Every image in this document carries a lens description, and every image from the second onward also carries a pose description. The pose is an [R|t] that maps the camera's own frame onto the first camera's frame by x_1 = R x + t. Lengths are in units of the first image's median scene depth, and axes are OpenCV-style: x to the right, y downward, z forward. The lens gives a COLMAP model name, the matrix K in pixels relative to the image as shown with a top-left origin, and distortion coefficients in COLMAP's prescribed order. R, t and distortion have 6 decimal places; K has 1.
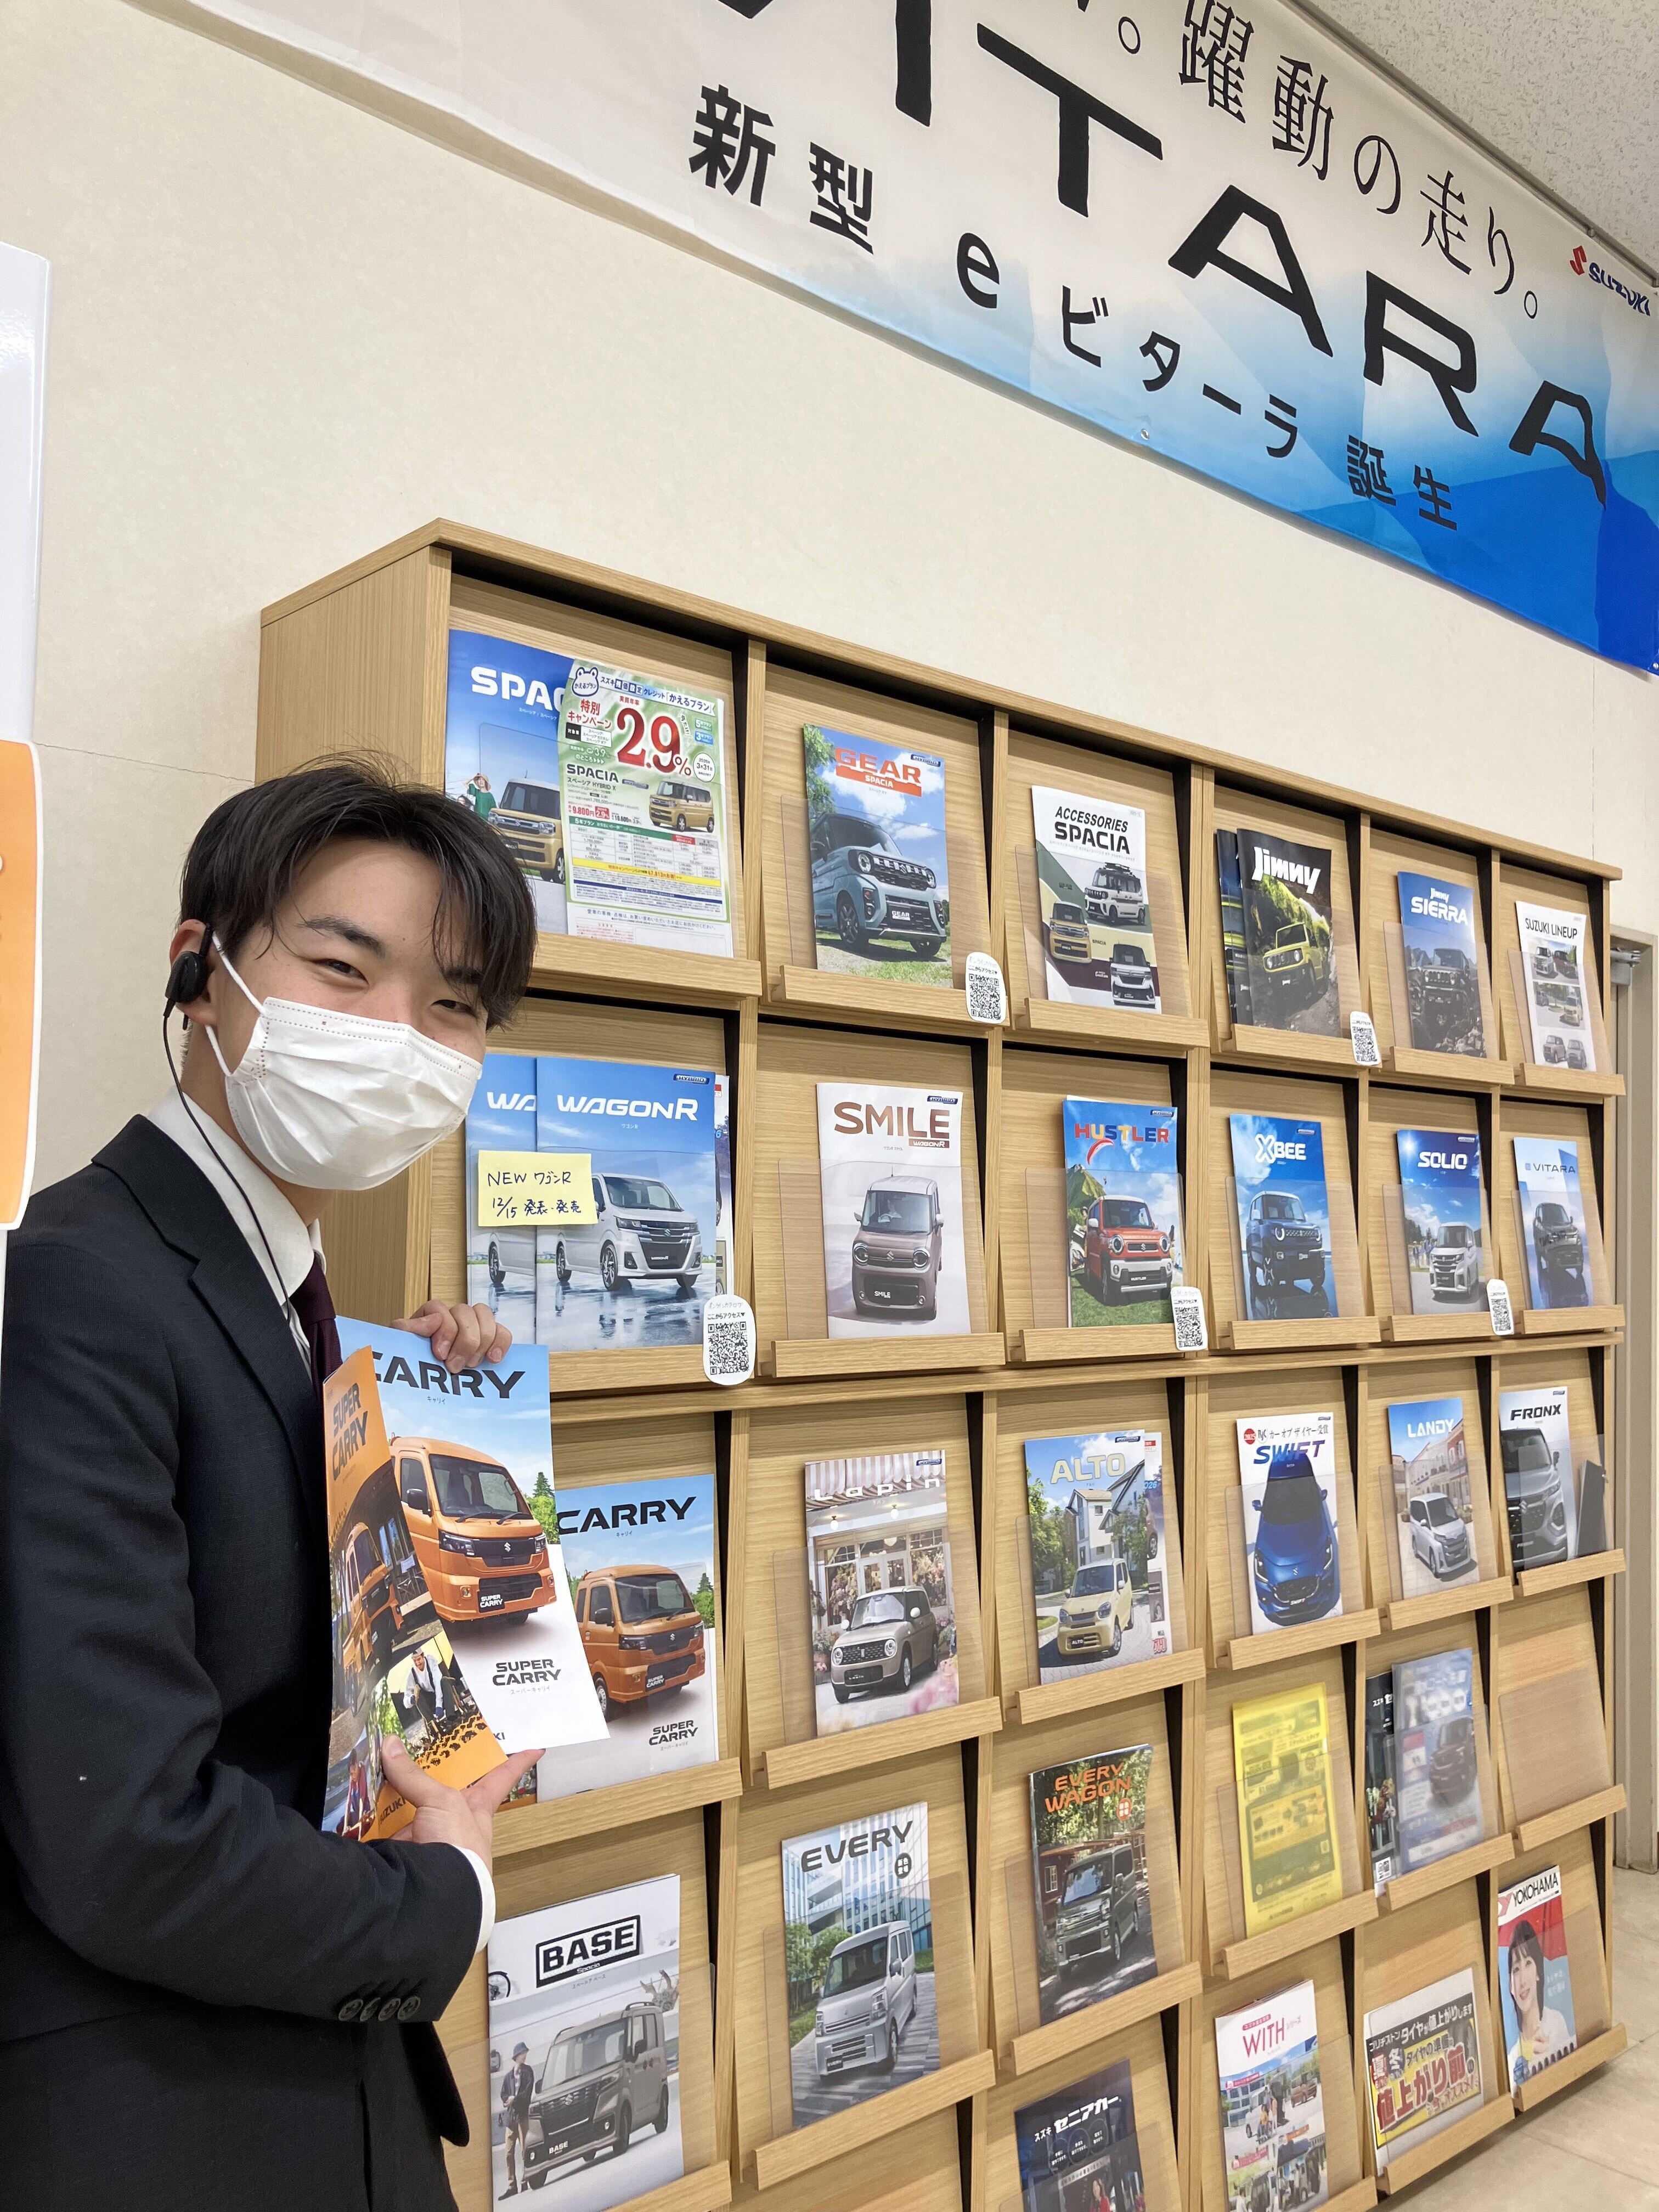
lens RADIAL K [[1866.6, 0, 829.5], [0, 1866.6, 1106.0], [0, 0, 1]] dist [0.002881, -0.006449]
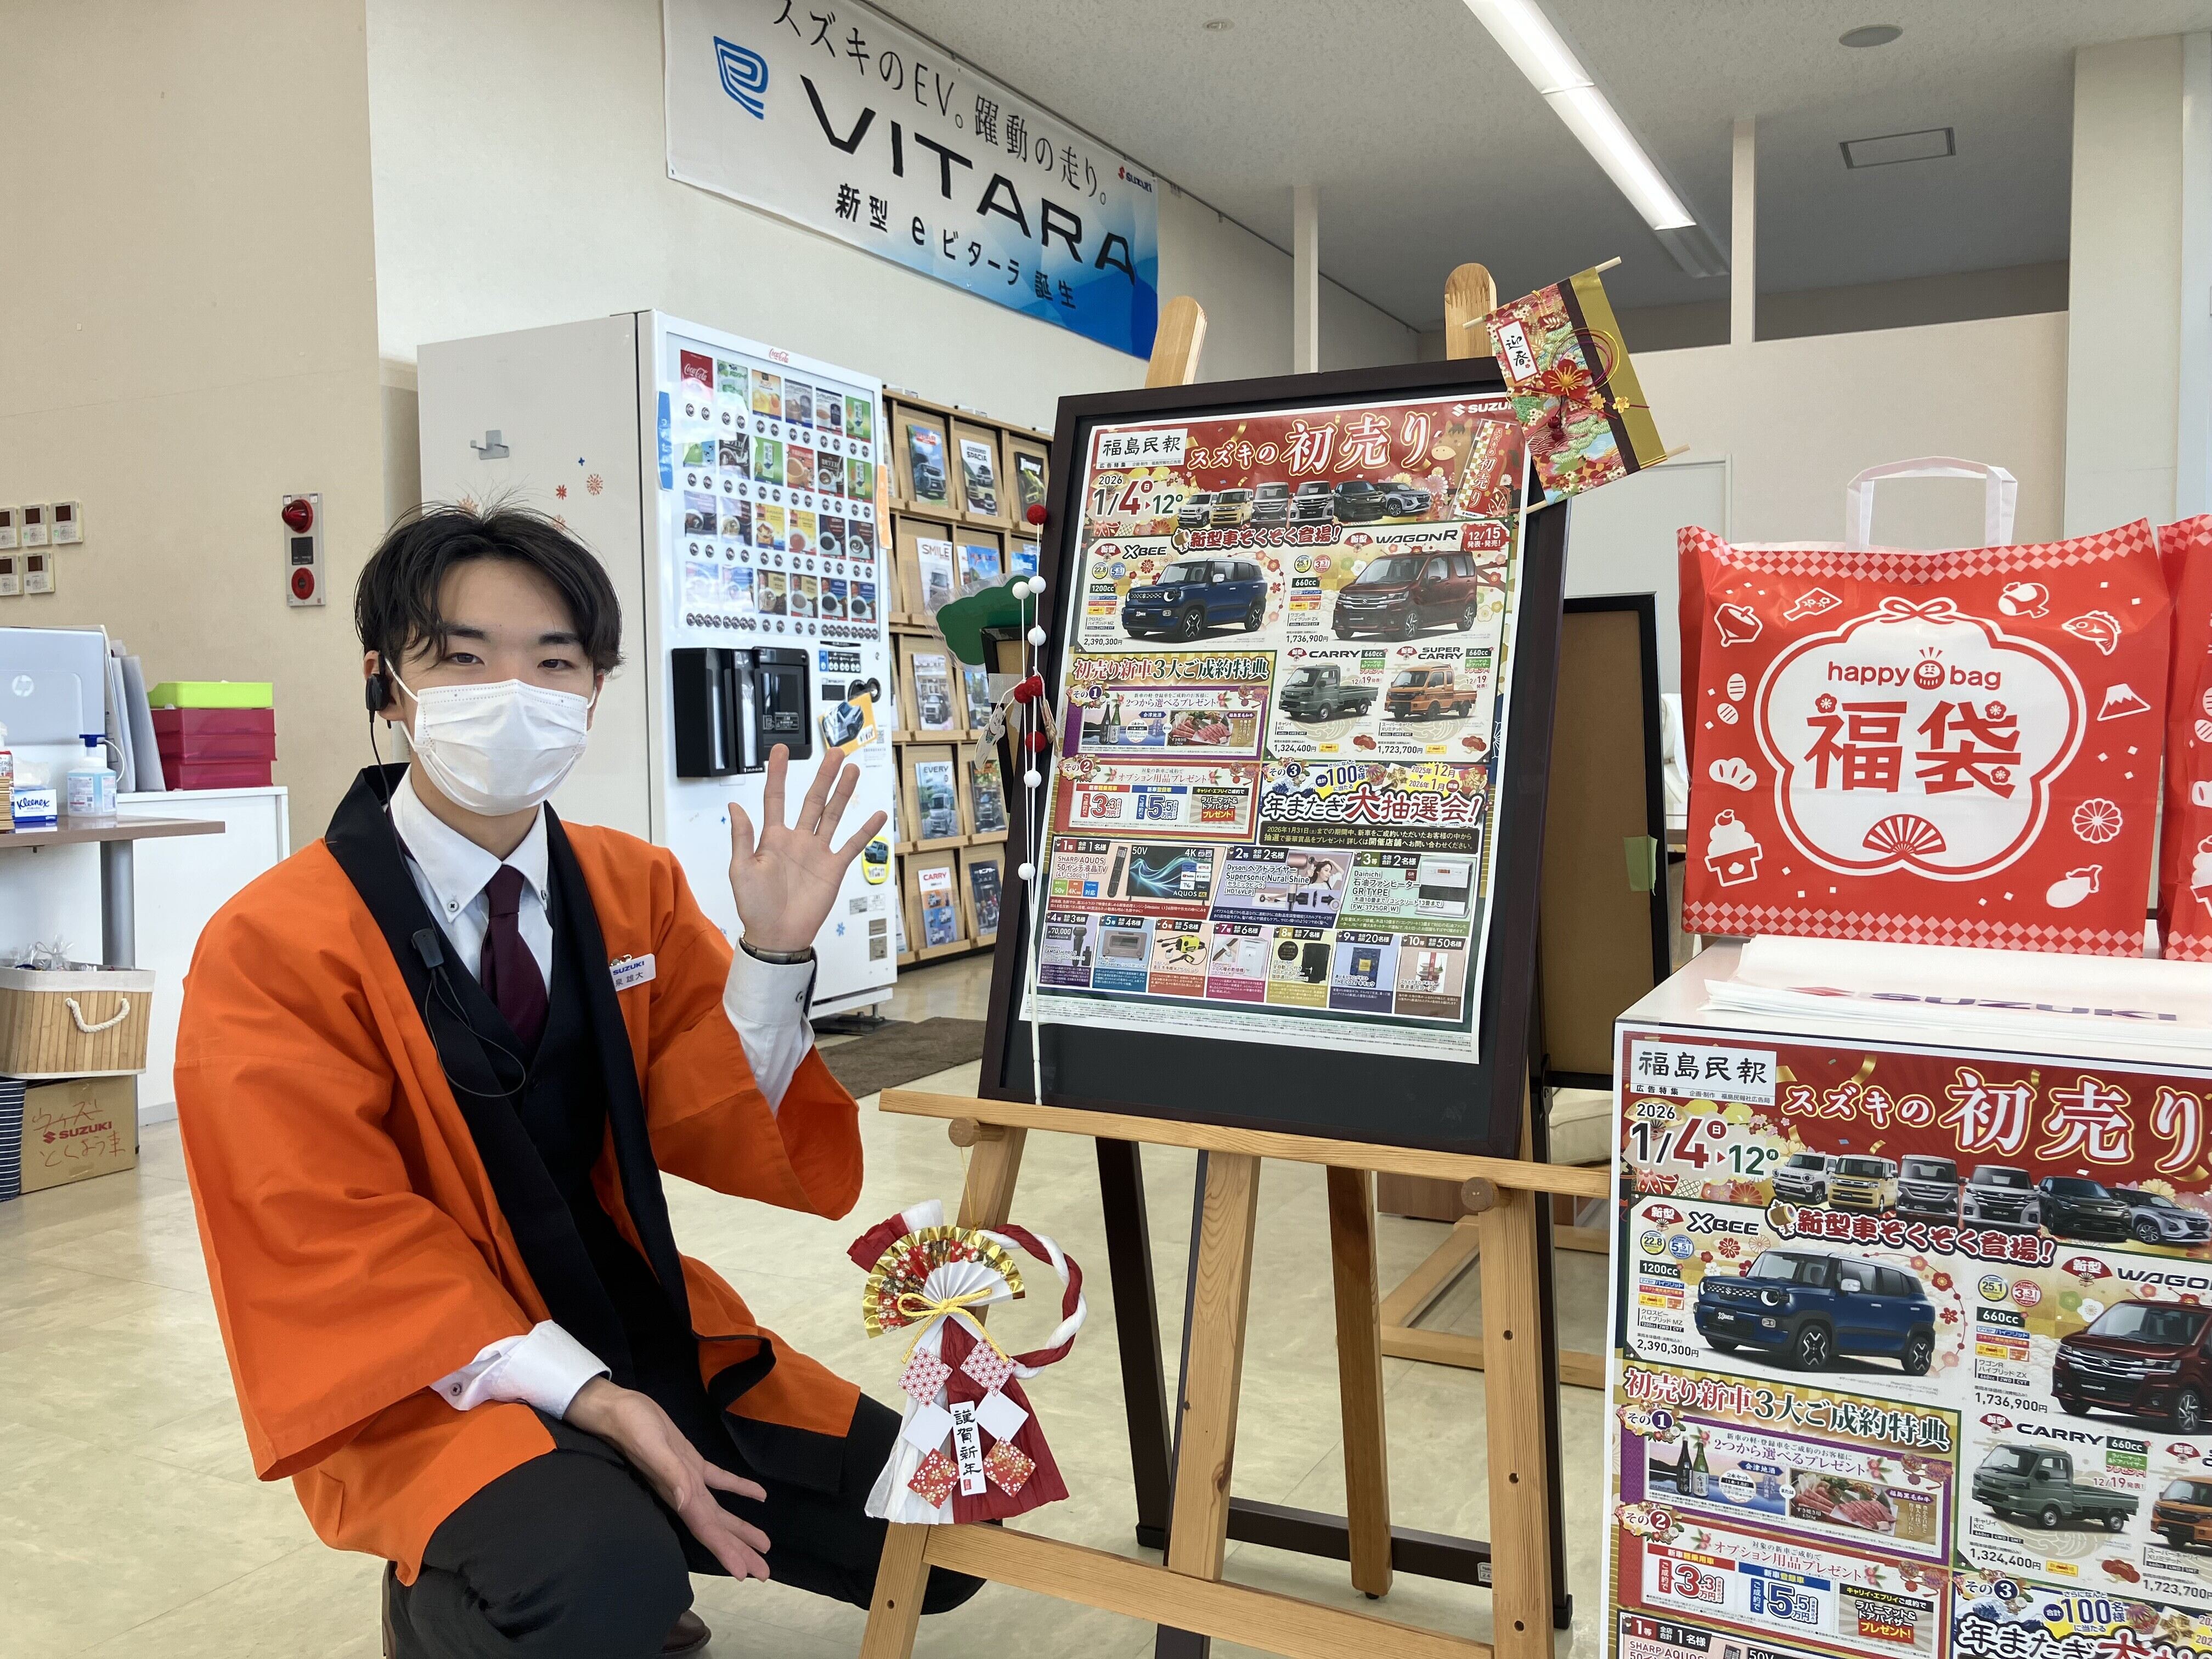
lens RADIAL K [[1866.6, 0, 1106.0], [0, 1866.6, 829.5], [0, 0, 1]] dist [0.002881, -0.006449]
pose [[0.923237, -0.039644, 0.382179, -0.776652], [-0.008933, 0.992179, 0.124501, 0.068650], [-0.384126, -0.118358, 0.915663, -1.748764]]
